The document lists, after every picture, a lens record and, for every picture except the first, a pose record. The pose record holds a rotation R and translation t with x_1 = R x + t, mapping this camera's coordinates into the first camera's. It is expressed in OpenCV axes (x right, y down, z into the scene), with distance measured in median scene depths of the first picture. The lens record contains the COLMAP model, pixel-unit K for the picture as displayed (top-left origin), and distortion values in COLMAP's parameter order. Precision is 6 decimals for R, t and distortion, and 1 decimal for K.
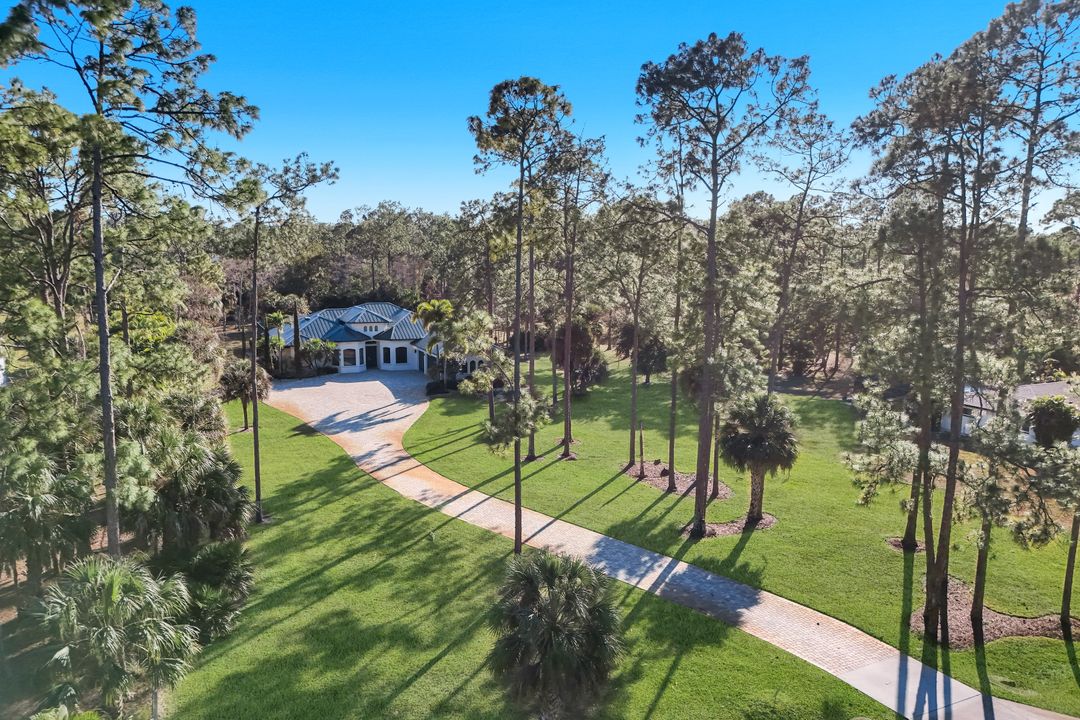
lens RADIAL K [[770.7, 0, 541.3], [0, 770.7, 362.7], [0, 0, 1]] dist [0.002375, -0.000416]
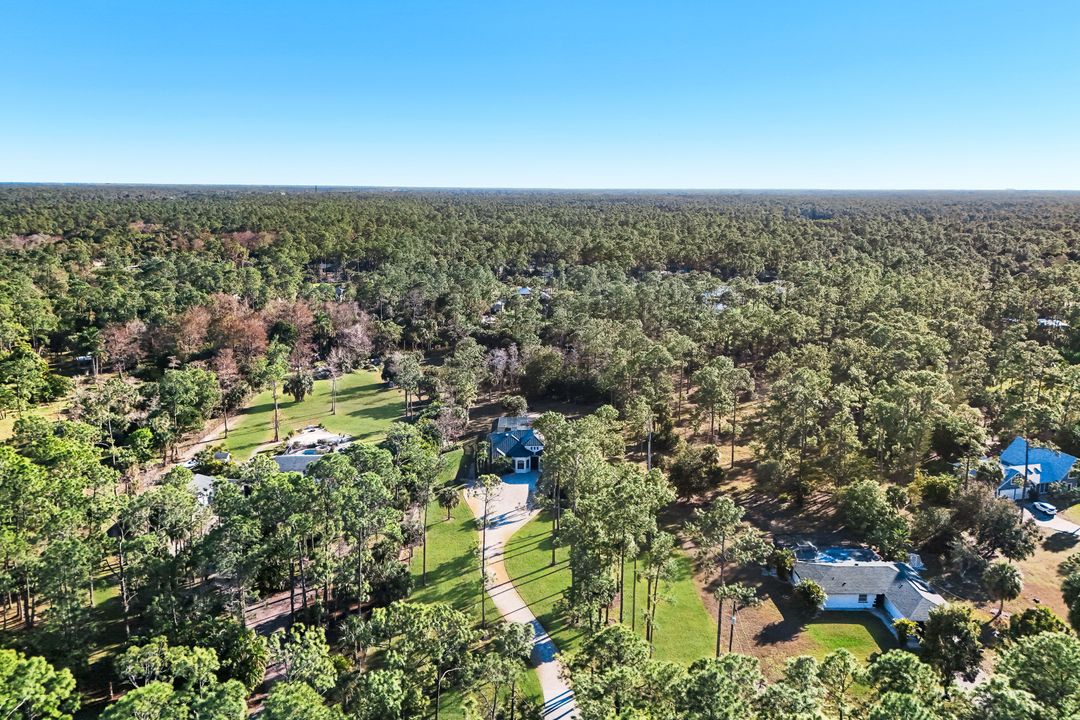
lens RADIAL K [[770.7, 0, 541.5], [0, 770.7, 359.5], [0, 0, 1]] dist [0.002375, -0.000416]
pose [[0.904486, 0.093477, -0.416133, 0.526328], [-0.060731, 0.993972, 0.091277, -0.418820], [0.422157, -0.057286, 0.904711, -0.613292]]
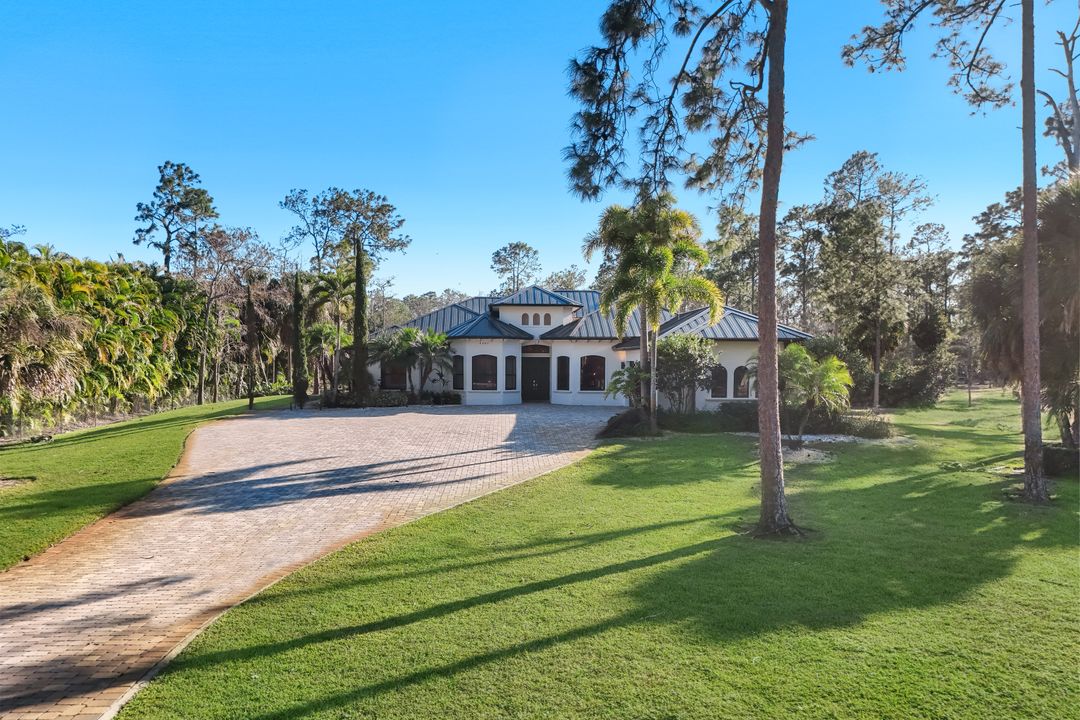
lens RADIAL K [[770.7, 0, 539.5], [0, 770.7, 360.8], [0, 0, 1]] dist [0.002375, -0.000416]
pose [[0.918595, -0.001646, -0.395197, -0.028222], [-0.060713, 0.987533, -0.145235, 0.052072], [0.390509, 0.157405, 0.907043, 0.568822]]
